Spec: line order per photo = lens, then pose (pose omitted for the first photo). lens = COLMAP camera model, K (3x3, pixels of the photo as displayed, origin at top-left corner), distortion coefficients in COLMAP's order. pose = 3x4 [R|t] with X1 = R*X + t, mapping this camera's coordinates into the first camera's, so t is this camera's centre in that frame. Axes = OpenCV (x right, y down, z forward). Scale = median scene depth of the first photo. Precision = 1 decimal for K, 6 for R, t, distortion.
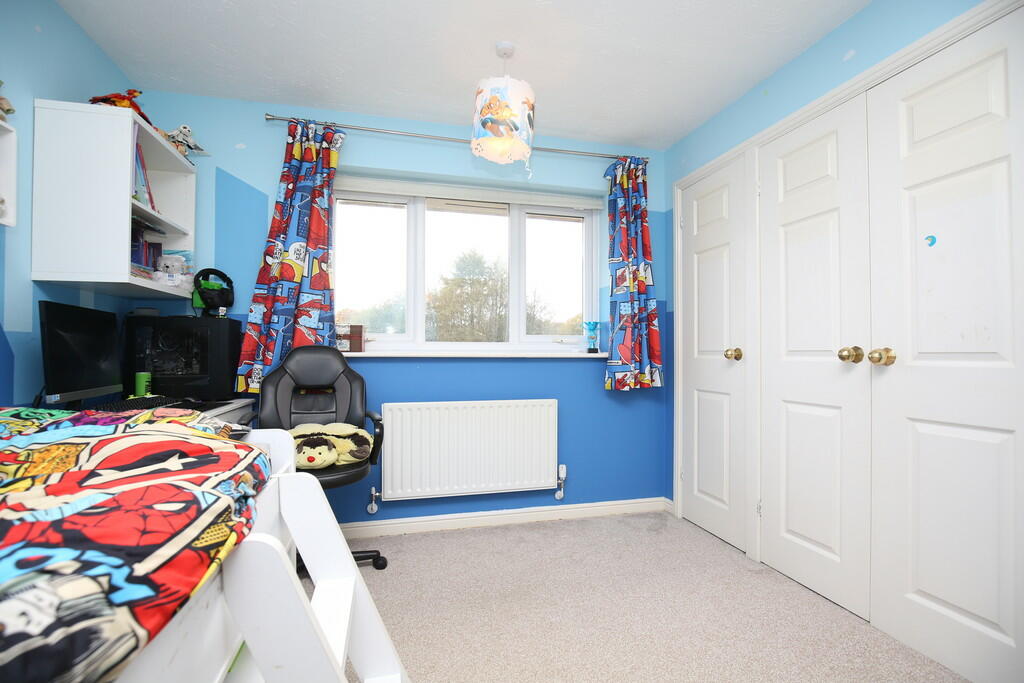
lens RADIAL K [[467.9, 0, 511.4], [0, 467.9, 344.6], [0, 0, 1]] dist [-0.033847, 0.003626]
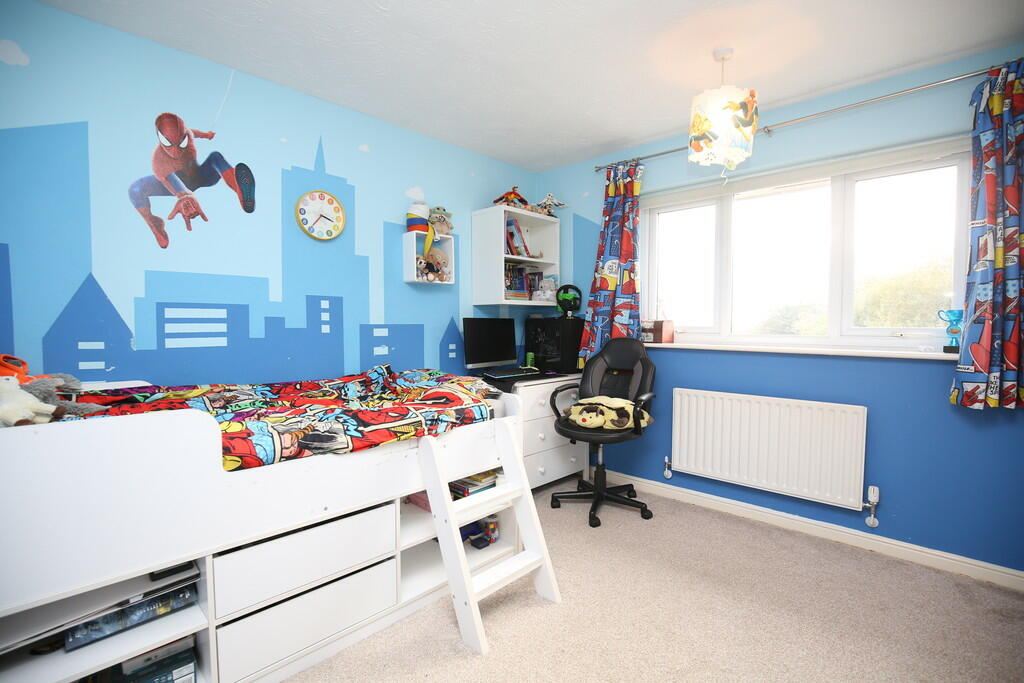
lens RADIAL K [[467.9, 0, 514.8], [0, 467.9, 343.0], [0, 0, 1]] dist [-0.033847, 0.003626]
pose [[0.526815, 0.035500, -0.849238, 0.527718], [0.012702, 0.998687, 0.049627, -0.051802], [0.849885, -0.036932, 0.525673, 0.050125]]
